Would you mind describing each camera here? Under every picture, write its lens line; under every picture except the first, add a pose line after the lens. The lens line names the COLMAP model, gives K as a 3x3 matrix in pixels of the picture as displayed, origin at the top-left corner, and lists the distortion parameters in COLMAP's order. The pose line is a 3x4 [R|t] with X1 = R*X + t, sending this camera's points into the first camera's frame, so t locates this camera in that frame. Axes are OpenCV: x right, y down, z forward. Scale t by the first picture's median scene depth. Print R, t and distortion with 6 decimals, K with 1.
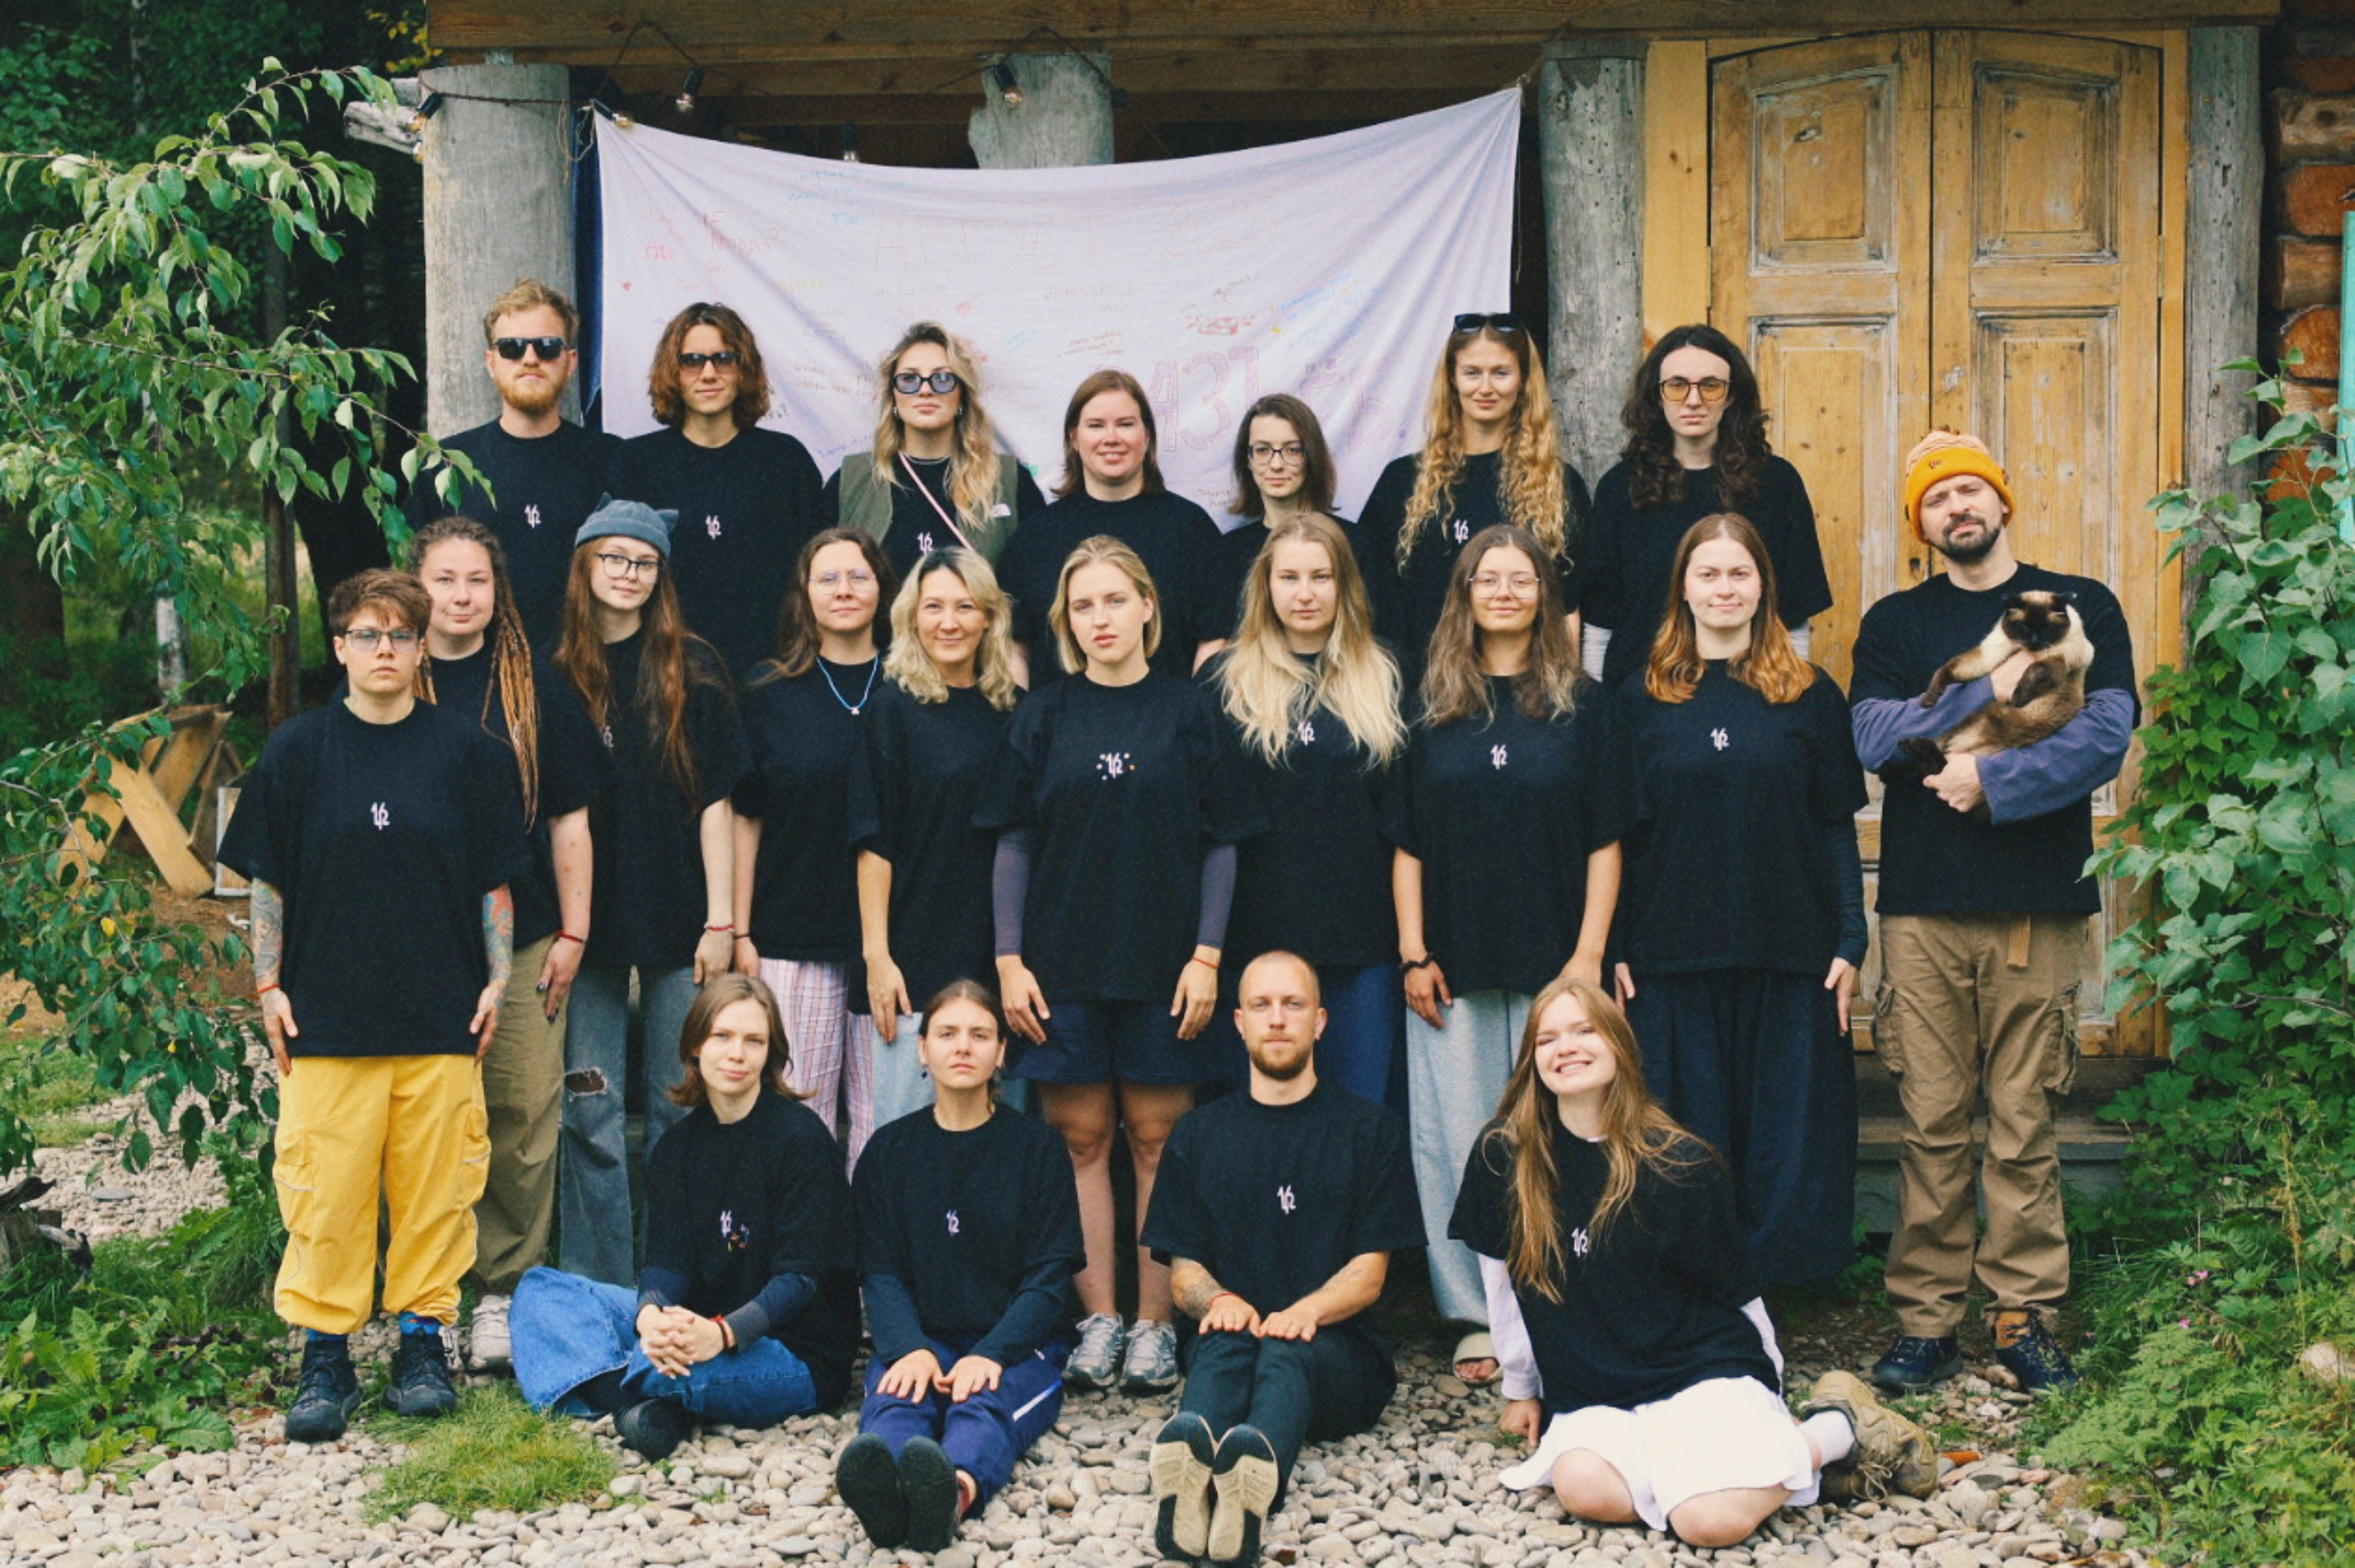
lens RADIAL K [[4370.4, 0, 912.8], [0, 4370.4, 784.8], [0, 0, 1]] dist [0.003804, -0.091433]
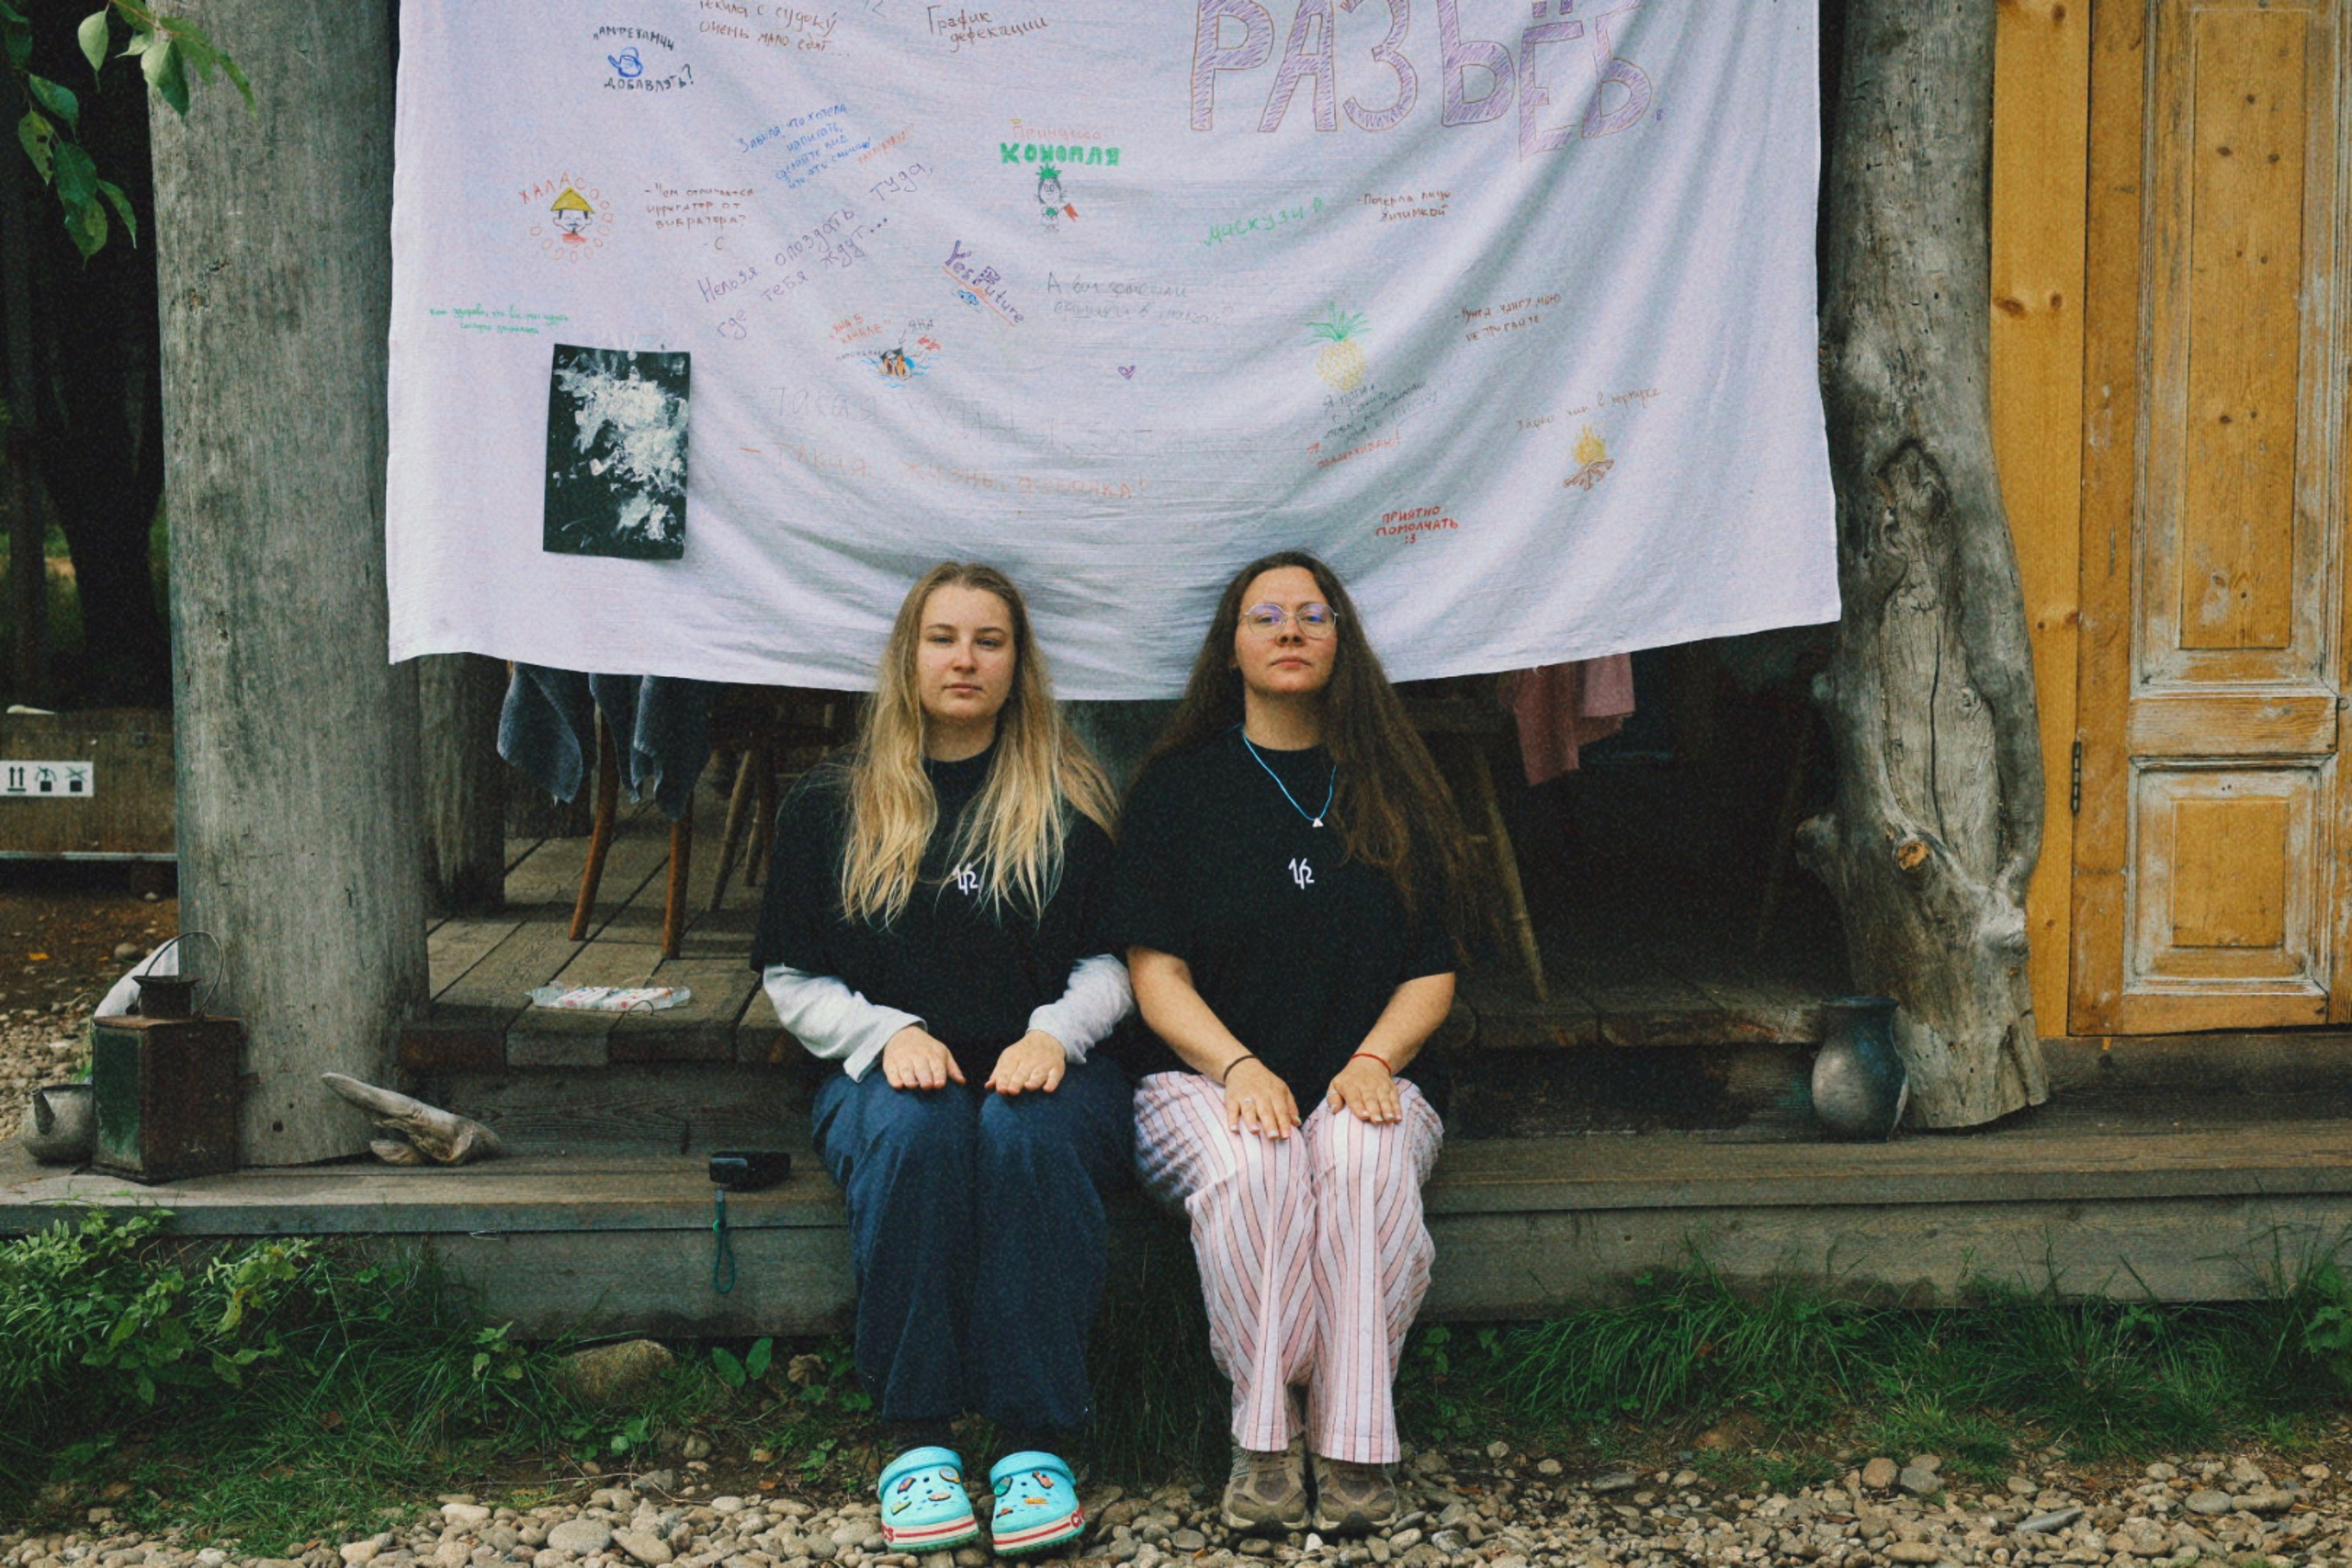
lens RADIAL K [[3281.2, 0, 1172.0], [0, 3281.2, 788.6], [0, 0, 1]] dist [0.029423, -0.130107]
pose [[0.984344, -0.012752, 0.175797, -0.051276], [0.011952, 0.999913, 0.005609, 0.017973], [-0.175853, -0.003420, 0.984410, 0.522746]]
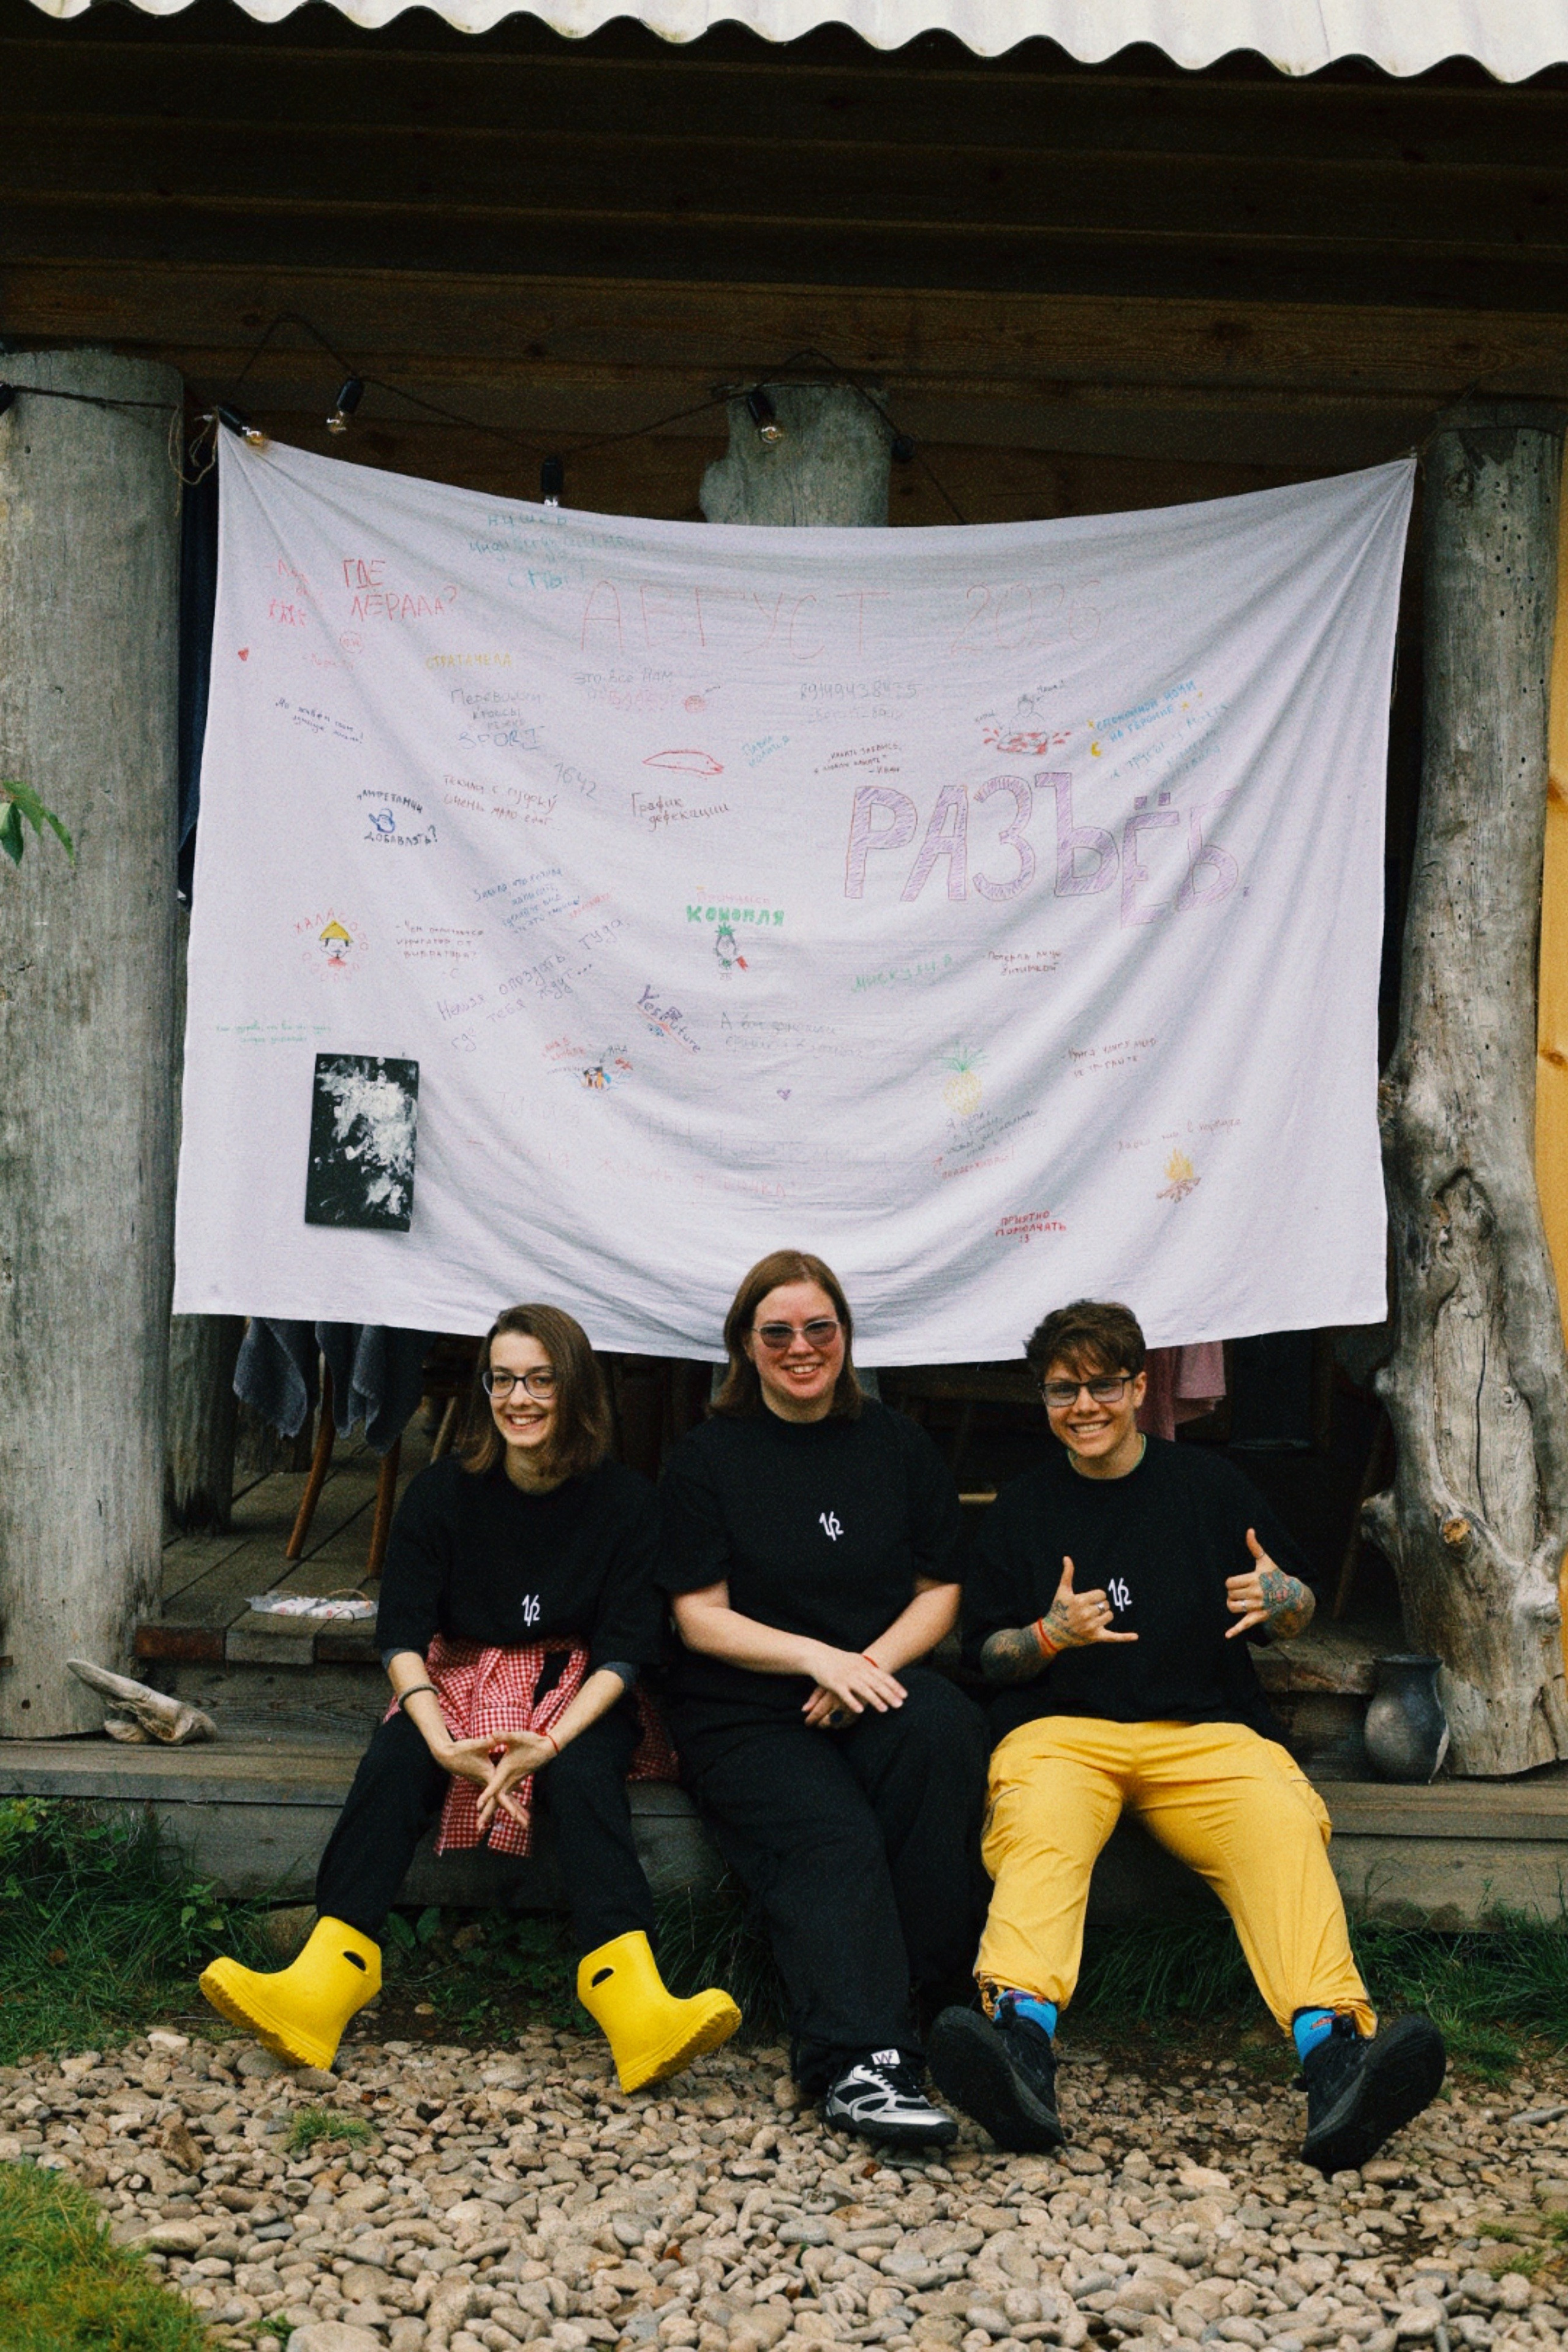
lens RADIAL K [[3280.3, 0, 785.3], [0, 3280.3, 1166.5], [0, 0, 1]] dist [0.033198, -0.130366]
pose [[0.989296, 0.043137, 0.139401, -0.050448], [-0.031404, 0.995861, -0.085295, 0.021597], [-0.142503, 0.080004, 0.986556, 0.440307]]
